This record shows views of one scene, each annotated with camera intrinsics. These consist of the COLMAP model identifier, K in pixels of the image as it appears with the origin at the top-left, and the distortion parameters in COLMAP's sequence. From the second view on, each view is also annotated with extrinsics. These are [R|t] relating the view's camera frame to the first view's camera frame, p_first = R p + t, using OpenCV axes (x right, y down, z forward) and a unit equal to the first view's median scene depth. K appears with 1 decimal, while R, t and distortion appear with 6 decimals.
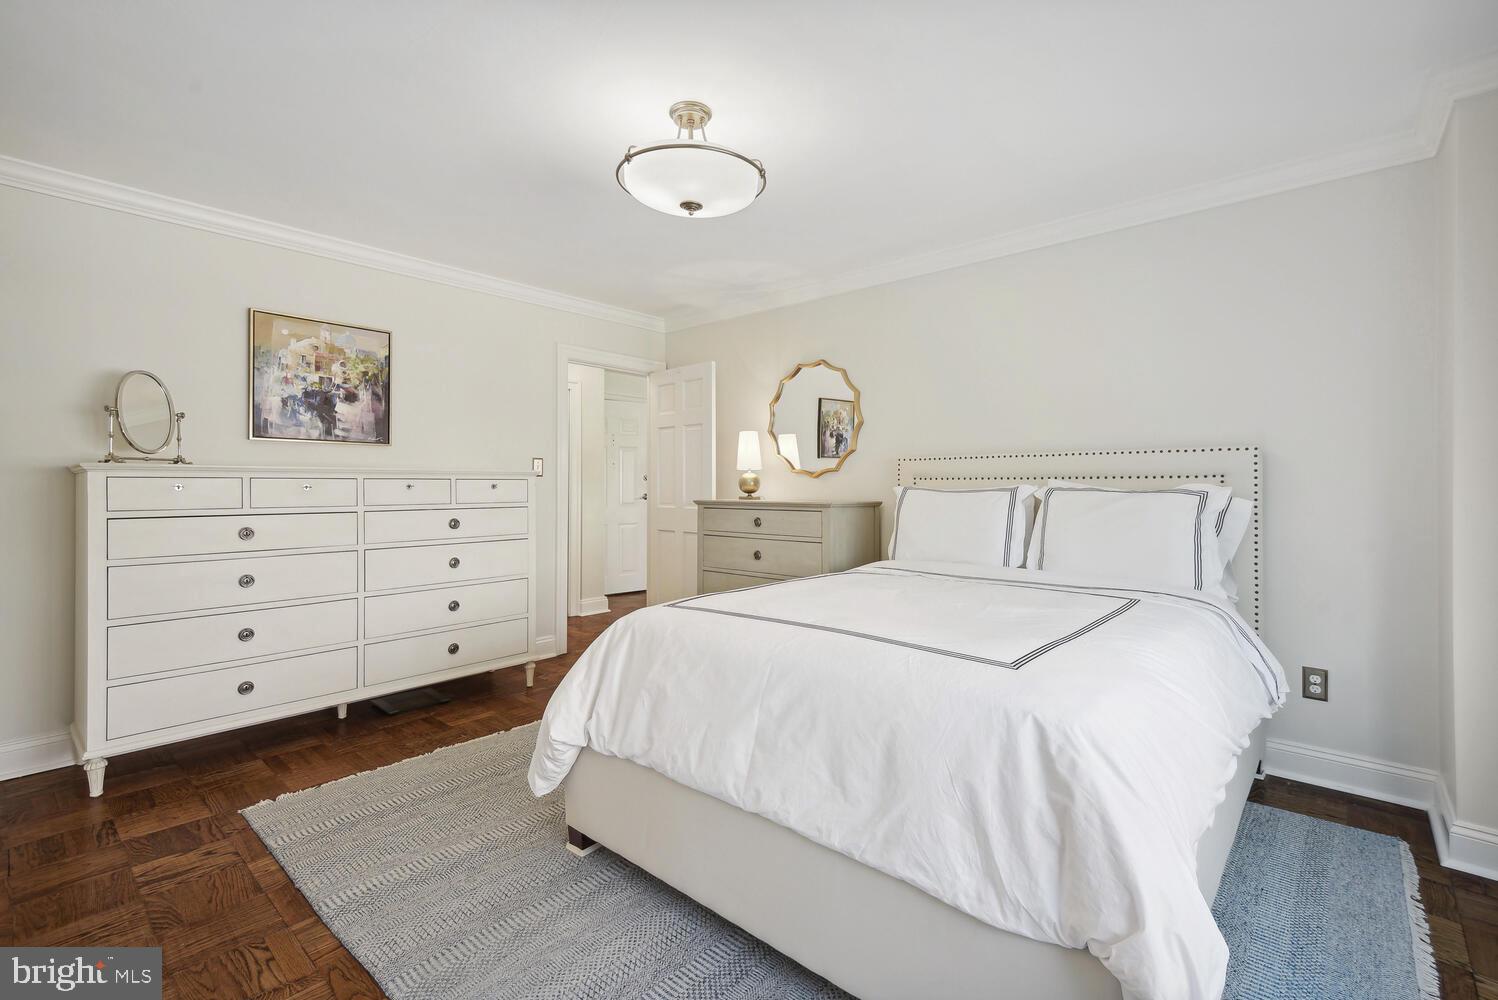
lens RADIAL K [[689.8, 0, 750.4], [0, 689.8, 490.4], [0, 0, 1]] dist [0.001121, 0.000041]
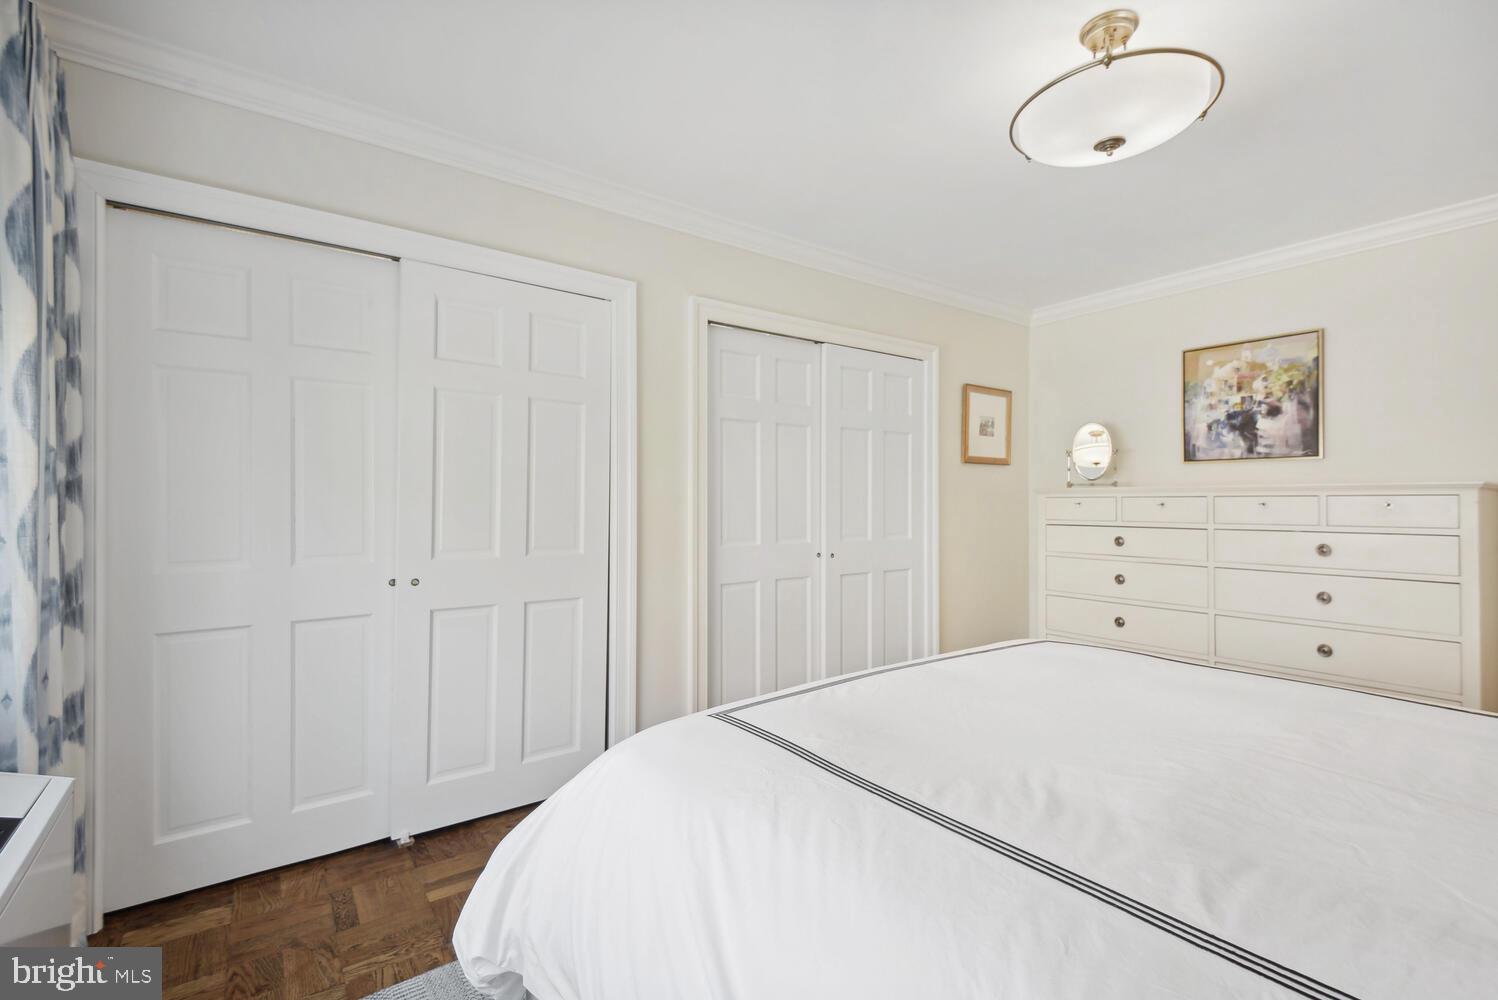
lens RADIAL K [[689.8, 0, 752.3], [0, 689.8, 501.1], [0, 0, 1]] dist [0.001121, 0.000041]
pose [[-0.215889, -0.002768, -0.976414, 0.528091], [-0.004264, 0.999989, -0.001892, -0.005213], [0.976409, 0.003755, -0.215899, 0.512339]]
